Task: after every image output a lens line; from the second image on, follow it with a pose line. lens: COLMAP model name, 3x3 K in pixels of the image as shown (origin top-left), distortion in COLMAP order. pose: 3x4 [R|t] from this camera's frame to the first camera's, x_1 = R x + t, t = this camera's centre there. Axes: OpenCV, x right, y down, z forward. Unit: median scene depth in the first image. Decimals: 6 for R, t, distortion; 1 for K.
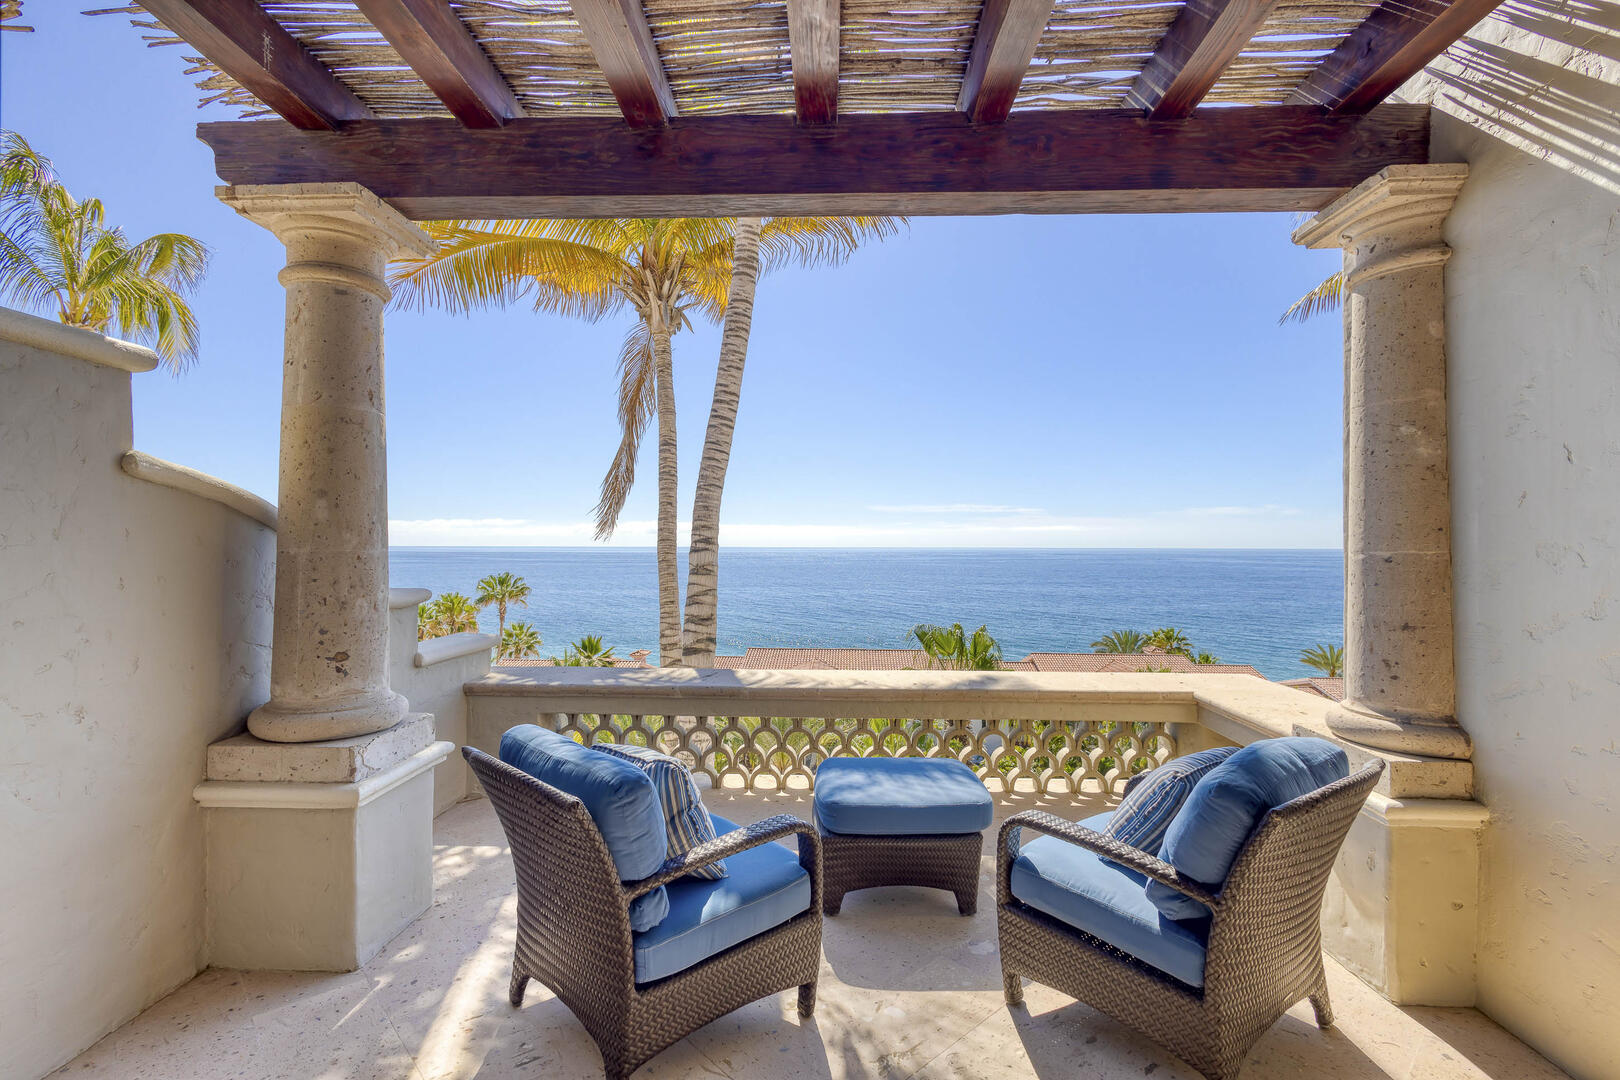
lens RADIAL K [[743.9, 0, 810.0], [0, 743.9, 540.0], [0, 0, 1]] dist [0.014591, -0.000165]
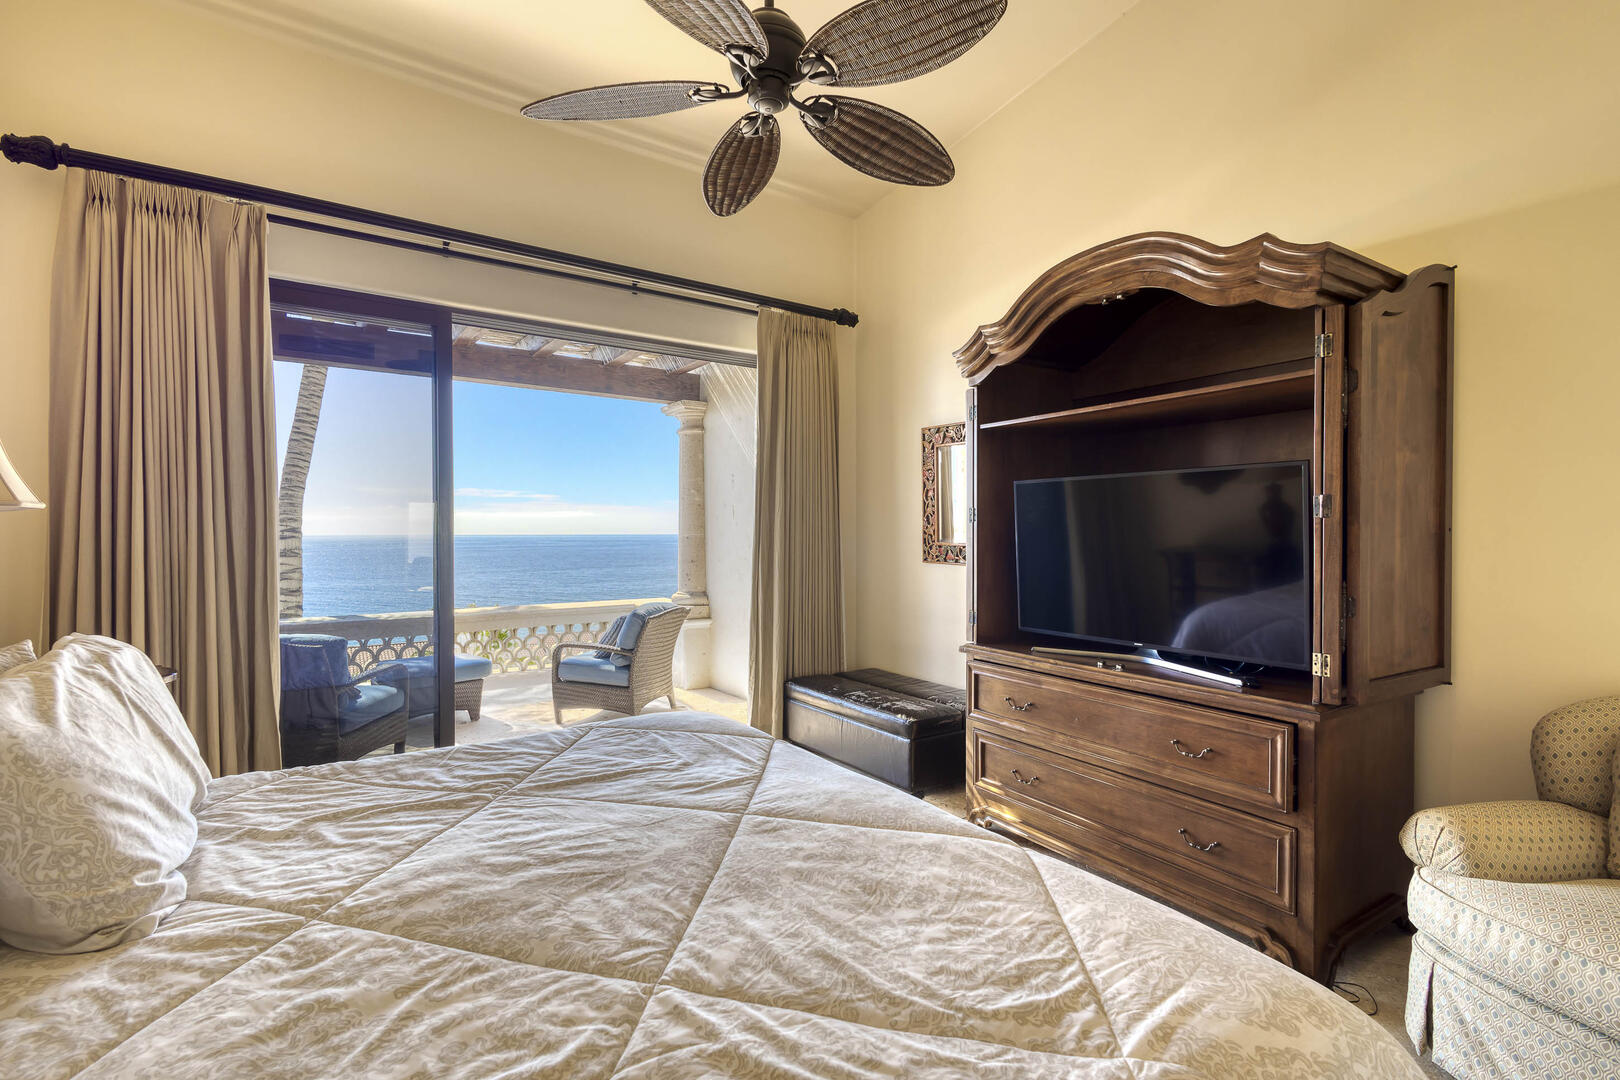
lens RADIAL K [[743.9, 0, 810.0], [0, 743.9, 540.0], [0, 0, 1]] dist [0.014591, -0.000165]
pose [[0.801717, -0.010951, 0.597604, -0.271022], [0.000015, 0.999833, 0.018301, -0.007932], [-0.597704, -0.014663, 0.801583, -0.779563]]
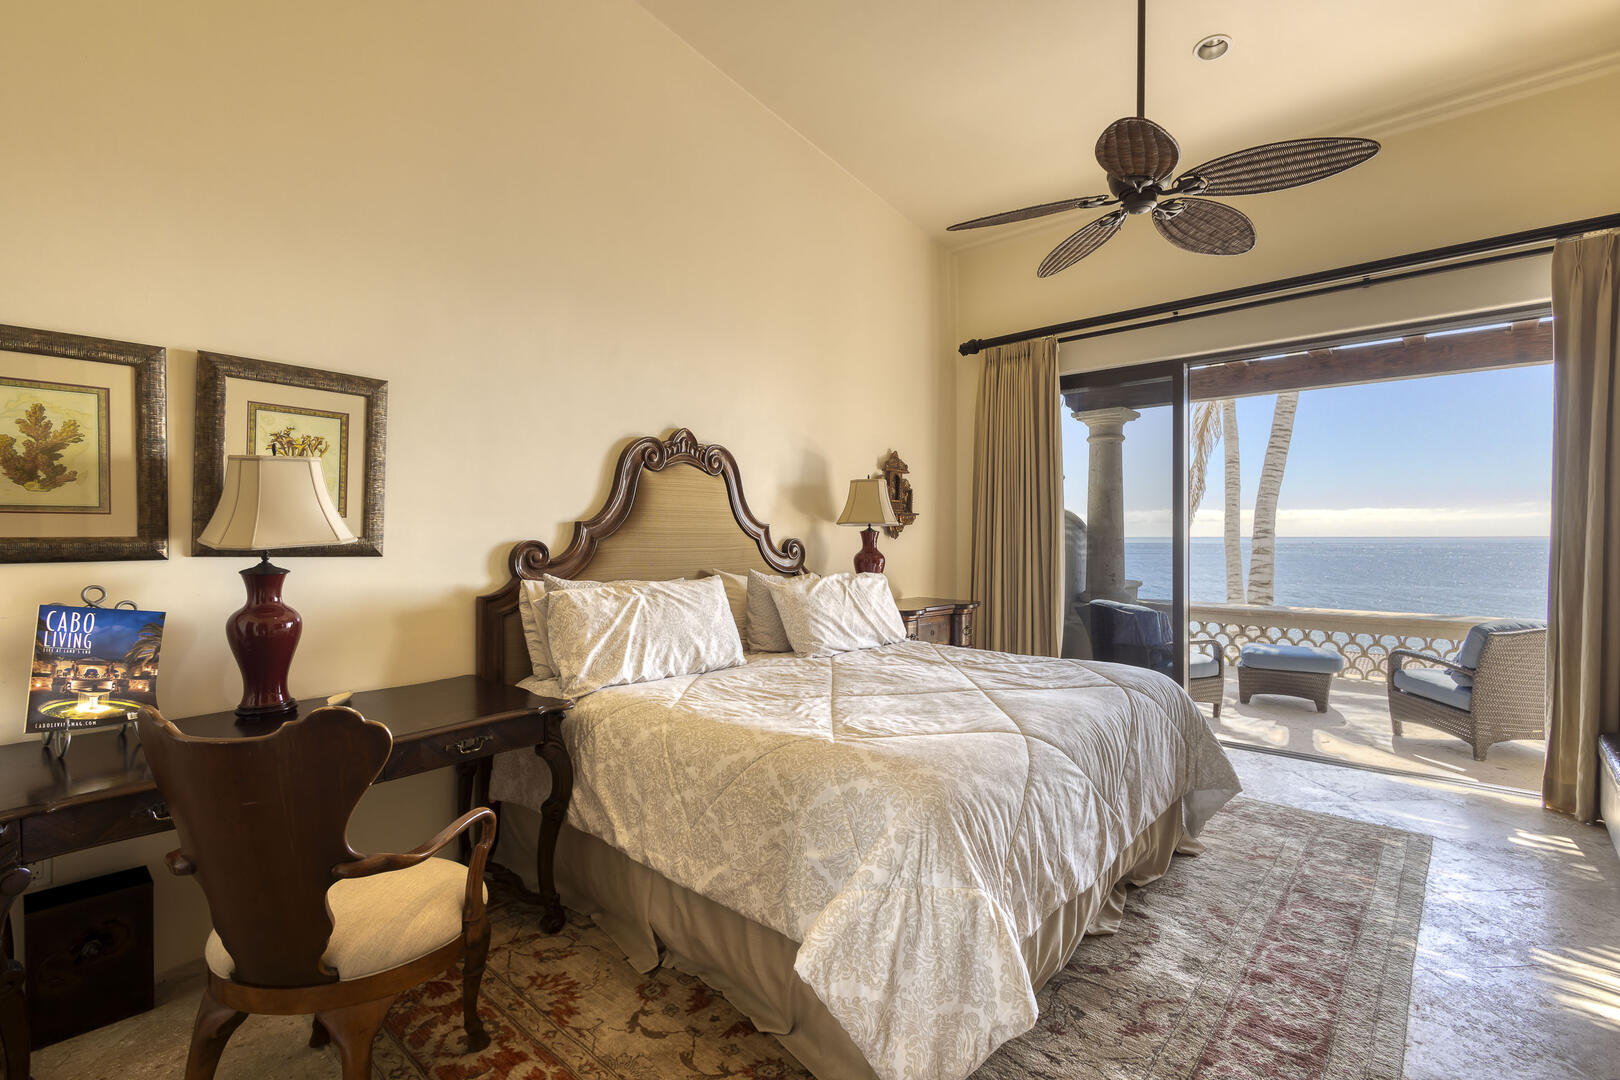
lens RADIAL K [[743.9, 0, 810.0], [0, 743.9, 540.0], [0, 0, 1]] dist [0.014591, -0.000165]
pose [[0.775715, -0.000186, -0.631083, 0.136566], [0.008439, 0.999914, 0.010079, -0.006260], [0.631027, -0.013144, 0.775650, -1.021116]]
